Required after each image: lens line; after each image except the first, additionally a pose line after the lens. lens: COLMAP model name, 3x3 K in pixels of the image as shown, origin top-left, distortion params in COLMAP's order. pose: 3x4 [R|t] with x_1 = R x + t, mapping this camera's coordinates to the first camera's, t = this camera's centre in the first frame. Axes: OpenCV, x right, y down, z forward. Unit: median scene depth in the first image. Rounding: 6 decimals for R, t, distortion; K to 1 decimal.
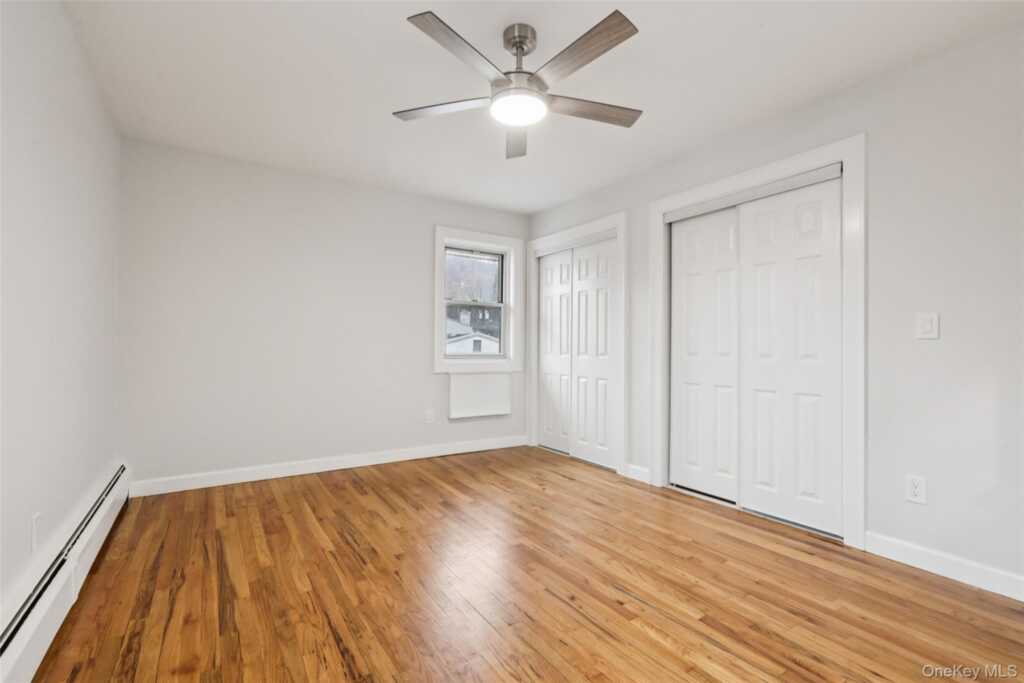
lens RADIAL K [[465.9, 0, 531.9], [0, 465.9, 340.1], [0, 0, 1]] dist [0.001857, 0.000434]
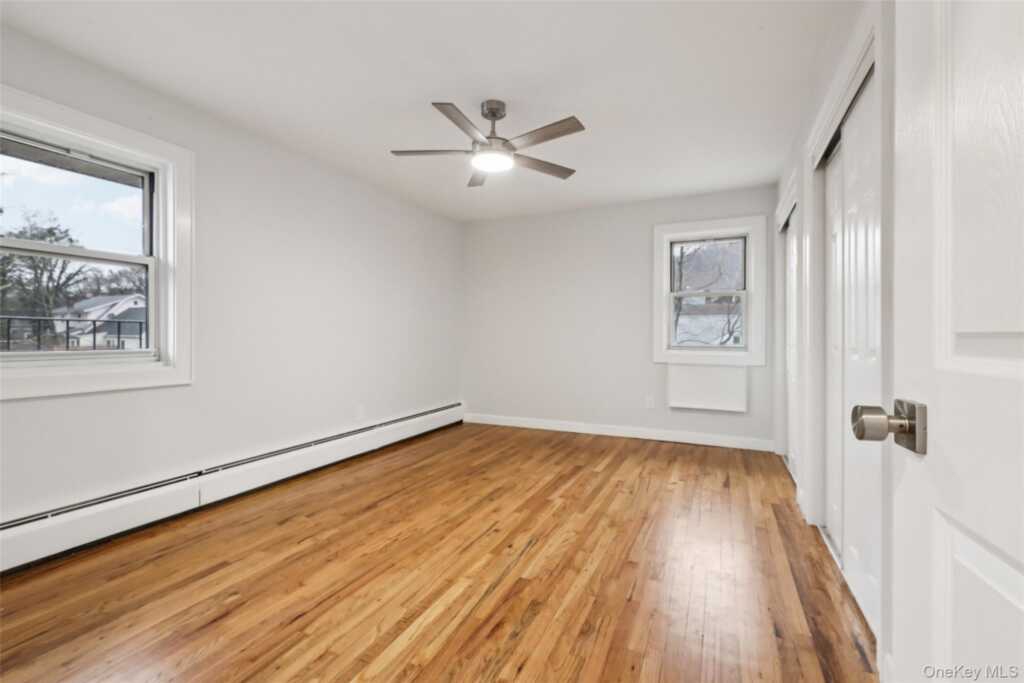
lens RADIAL K [[461.6, 0, 511.1], [0, 461.6, 333.5], [0, 0, 1]] dist [0.000451, 0.000214]
pose [[0.508051, -0.012405, -0.861238, 1.134321], [0.012557, 0.999897, -0.006995, 0.014733], [0.861235, -0.007260, 0.508154, 0.360684]]
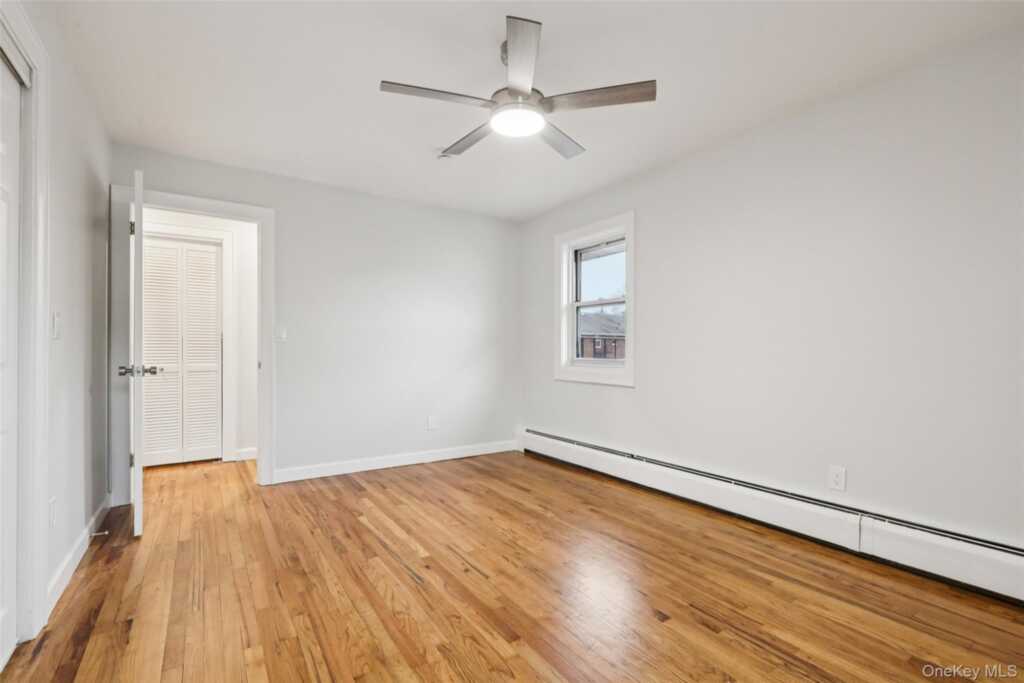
lens RADIAL K [[472.0, 0, 513.2], [0, 472.0, 345.9], [0, 0, 1]] dist [0.001838, 0.000740]
pose [[-0.999554, -0.012237, 0.027239, -0.048825], [-0.012710, 0.999770, -0.017278, 0.020391], [-0.027021, -0.017616, -0.999480, 2.014520]]
